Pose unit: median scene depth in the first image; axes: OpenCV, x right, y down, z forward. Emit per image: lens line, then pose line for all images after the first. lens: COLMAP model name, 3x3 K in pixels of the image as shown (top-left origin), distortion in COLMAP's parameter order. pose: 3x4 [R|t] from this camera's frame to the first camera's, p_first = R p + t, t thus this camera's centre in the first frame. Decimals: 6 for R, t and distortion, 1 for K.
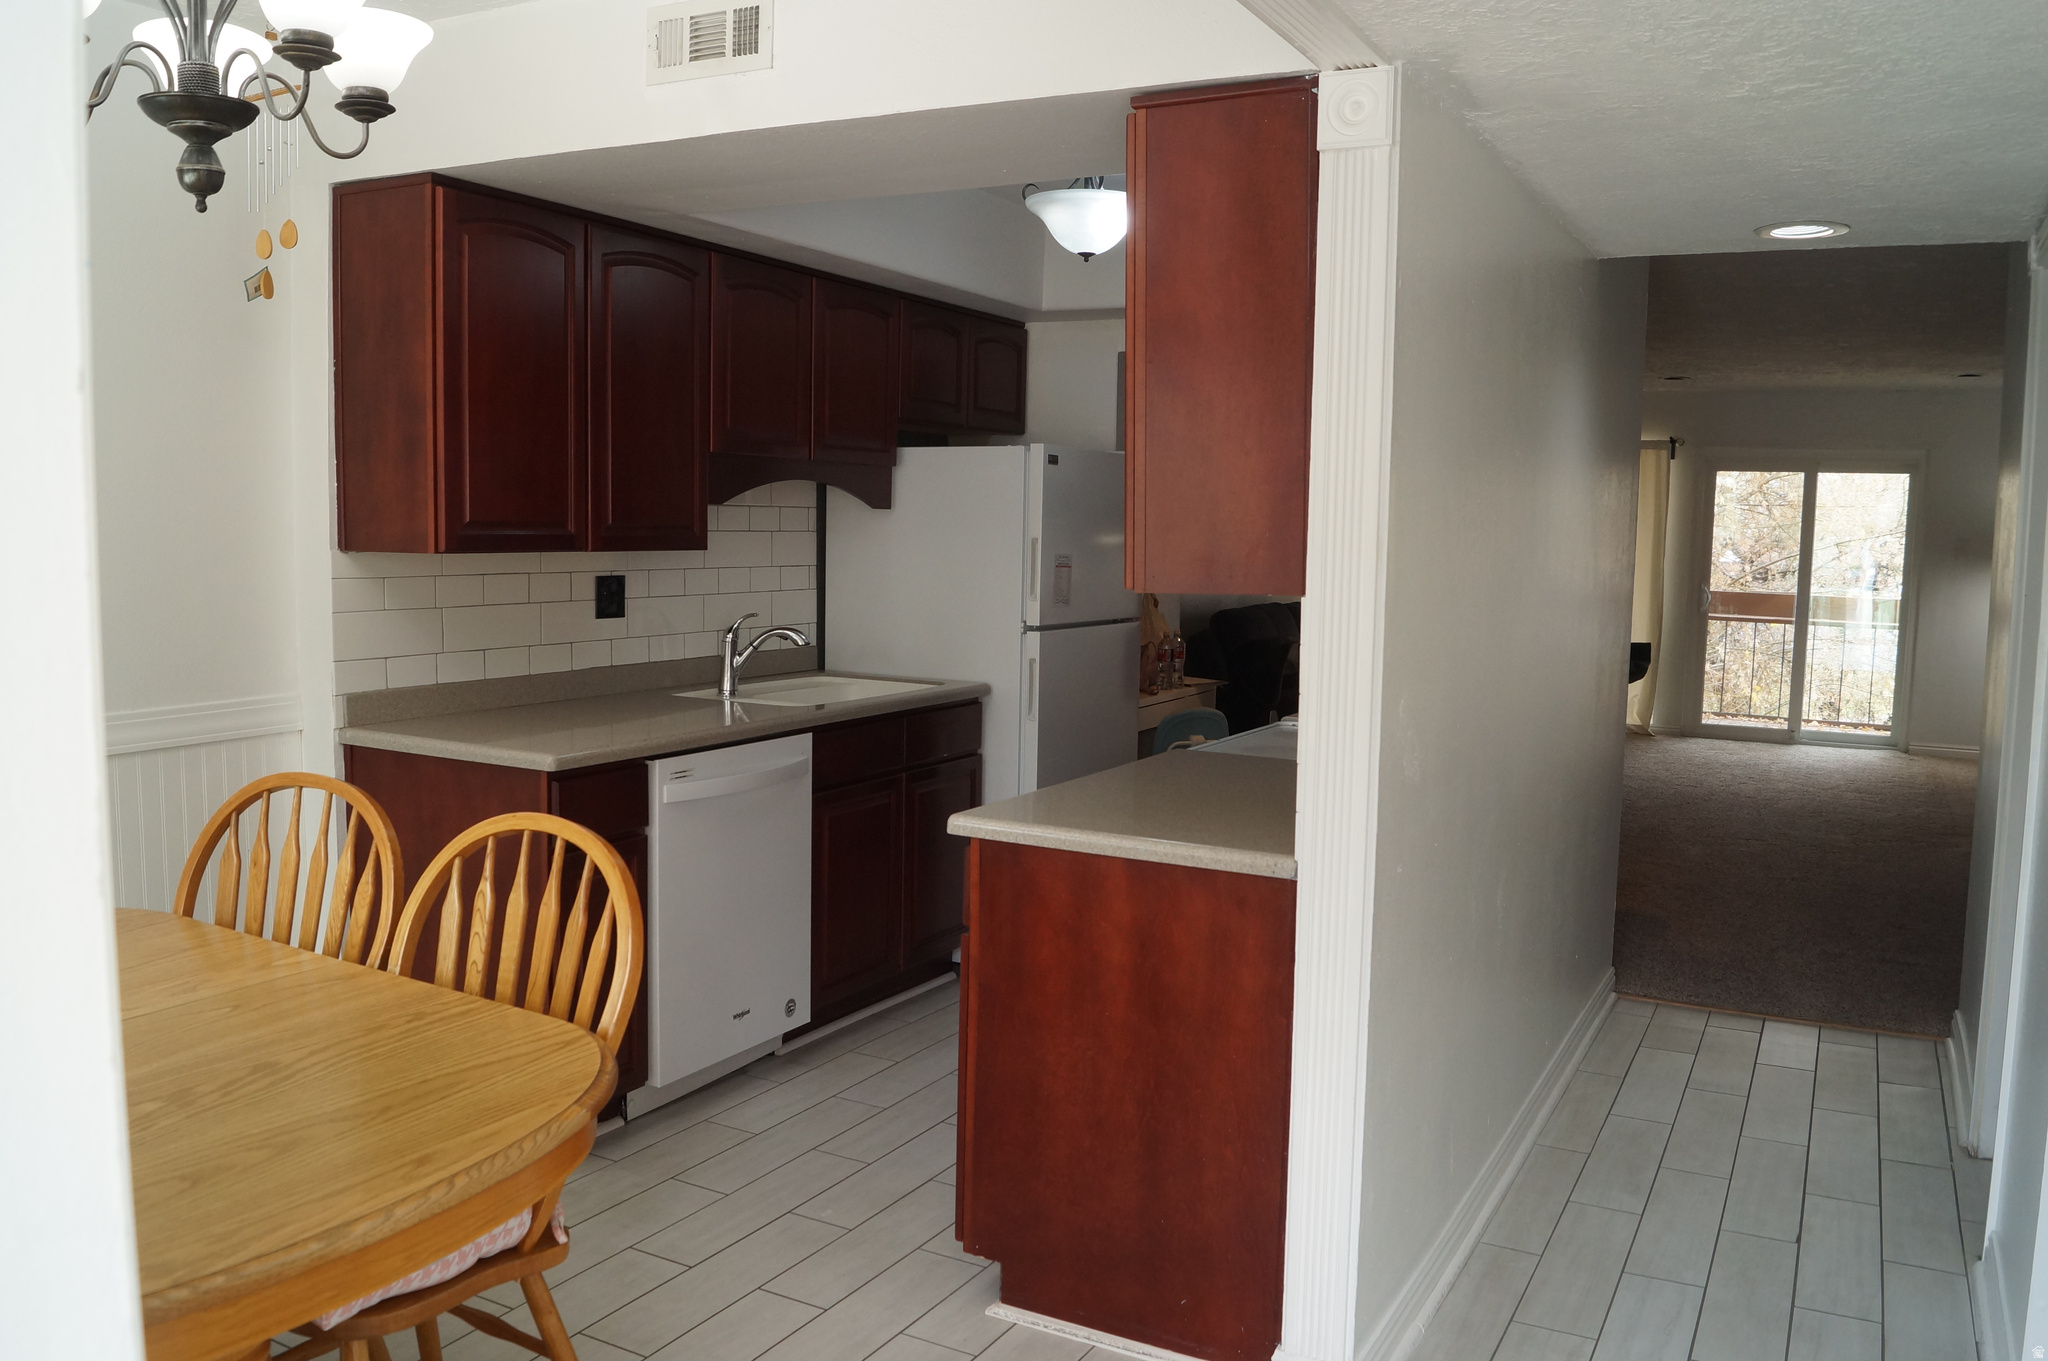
lens RADIAL K [[1612.4, 0, 1024.0], [0, 1612.4, 680.5], [0, 0, 1]] dist [-0.082088, 0.011472]
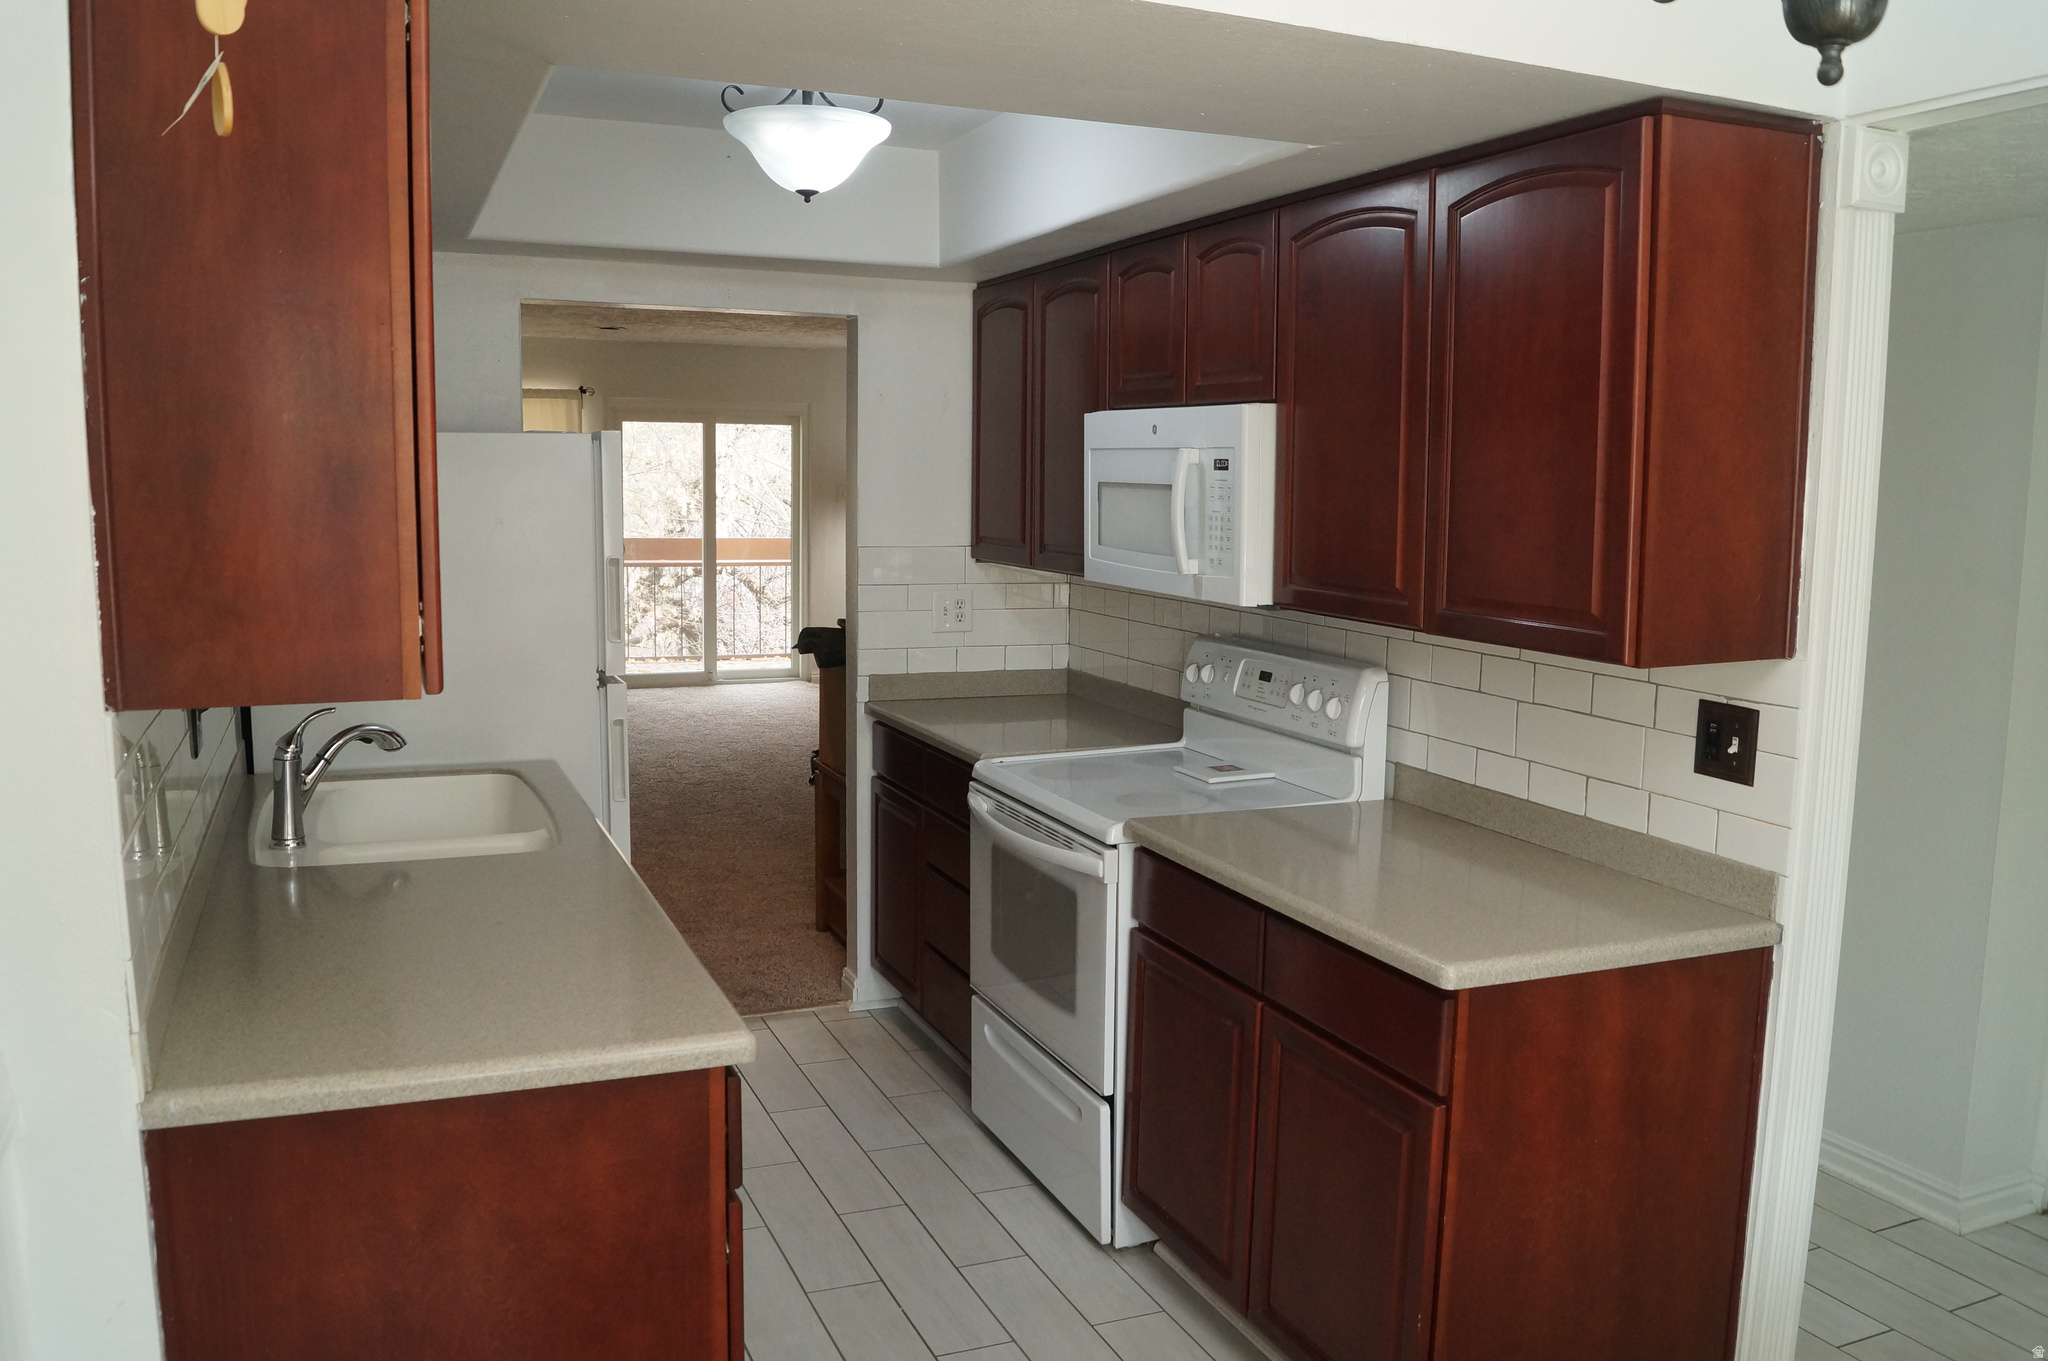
lens RADIAL K [[1611.2, 0, 1029.7], [0, 1611.2, 679.6], [0, 0, 1]] dist [-0.079378, 0.007954]
pose [[0.629628, -0.110972, 0.768930, -0.454463], [0.074859, 0.993806, 0.082129, -0.081088], [-0.773282, 0.005851, 0.634035, 0.395481]]
